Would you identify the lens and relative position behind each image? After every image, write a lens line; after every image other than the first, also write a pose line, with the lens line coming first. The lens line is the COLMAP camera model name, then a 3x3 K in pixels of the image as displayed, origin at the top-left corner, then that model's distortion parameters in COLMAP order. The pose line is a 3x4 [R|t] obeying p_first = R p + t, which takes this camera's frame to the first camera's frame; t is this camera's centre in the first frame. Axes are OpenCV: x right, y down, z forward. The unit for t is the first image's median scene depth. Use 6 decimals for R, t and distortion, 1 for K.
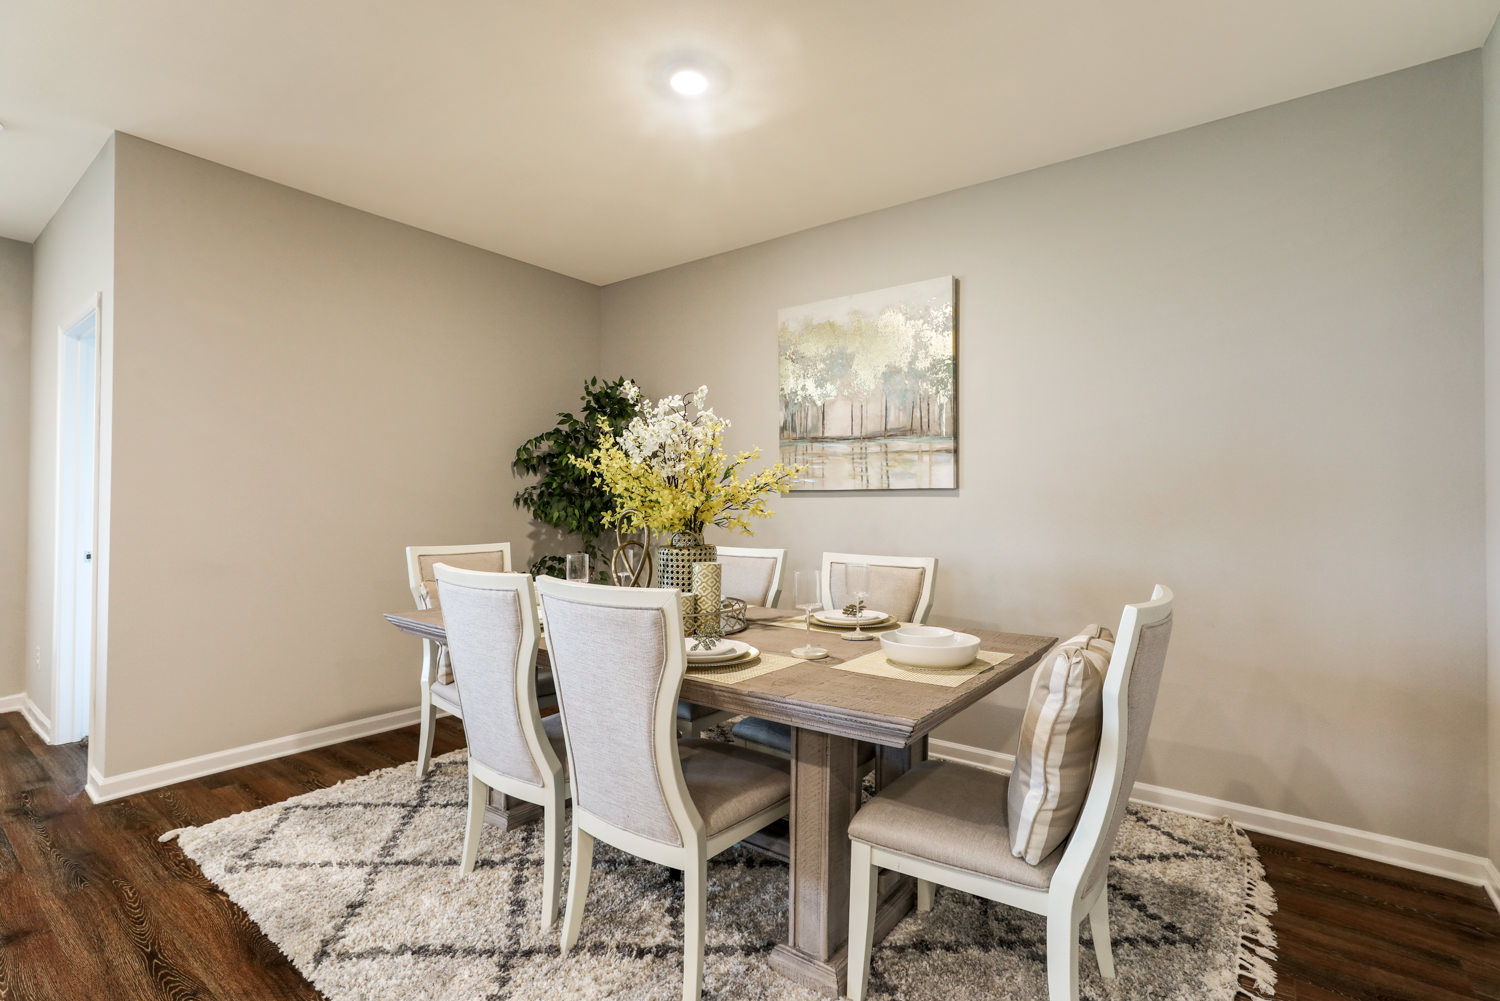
lens RADIAL K [[692.6, 0, 757.8], [0, 692.6, 495.0], [0, 0, 1]] dist [-0.000272, 0.002063]
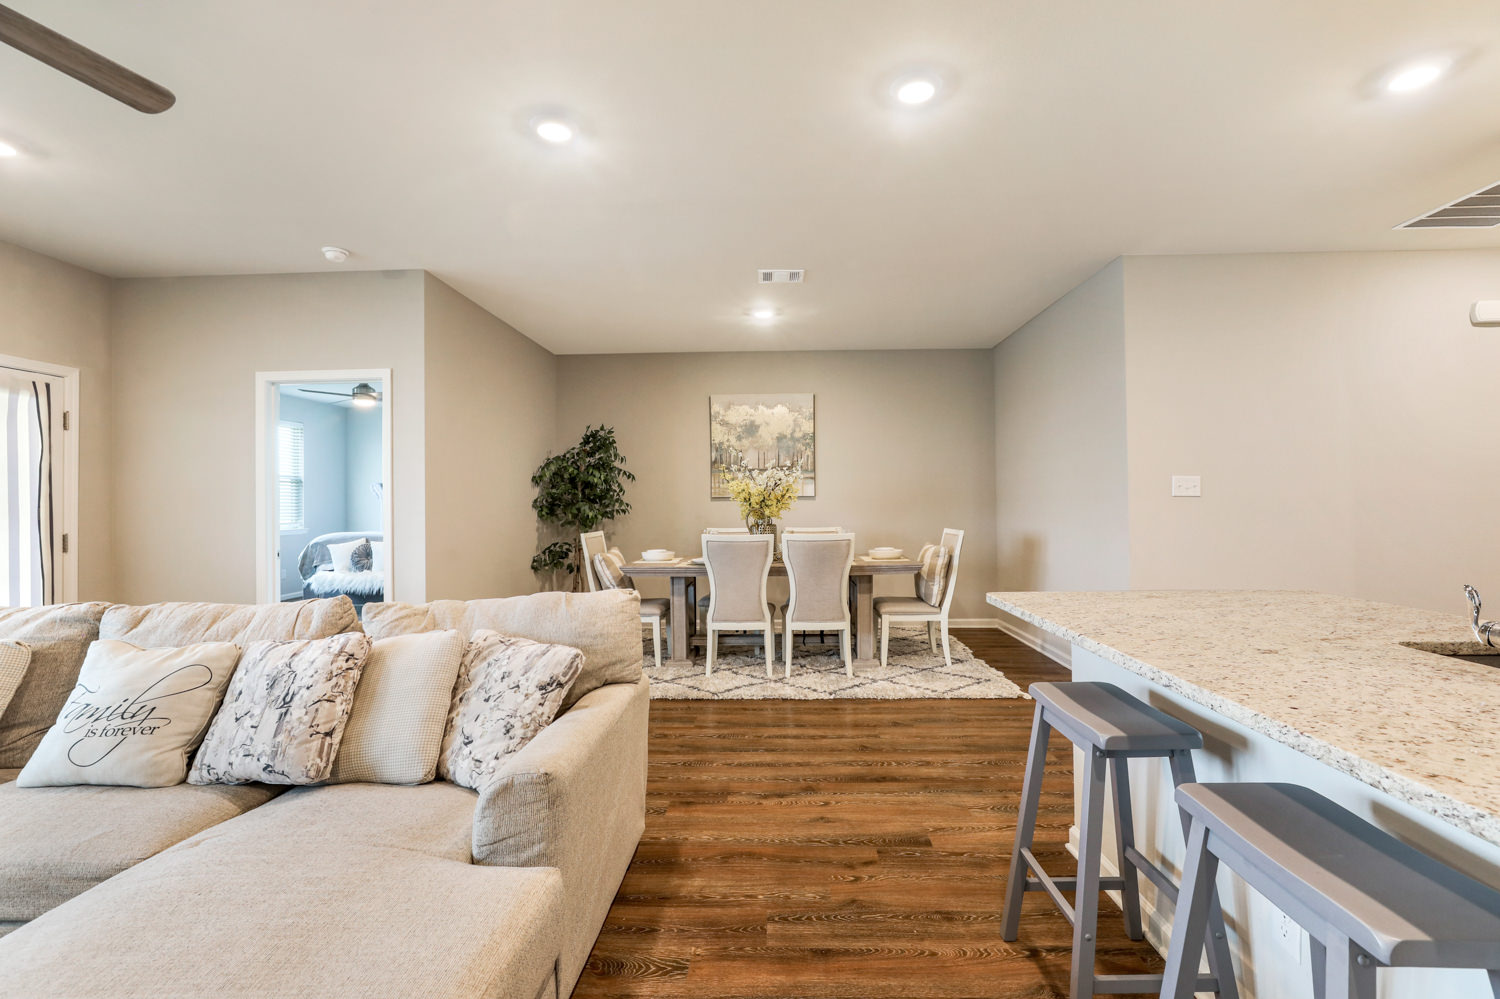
lens RADIAL K [[692.6, 0, 750.7], [0, 692.6, 495.4], [0, 0, 1]] dist [-0.000272, 0.002063]
pose [[0.826312, -0.009248, 0.563136, -1.013031], [0.008098, 0.999957, 0.004540, -0.022409], [-0.563154, 0.000809, 0.826351, -0.587482]]
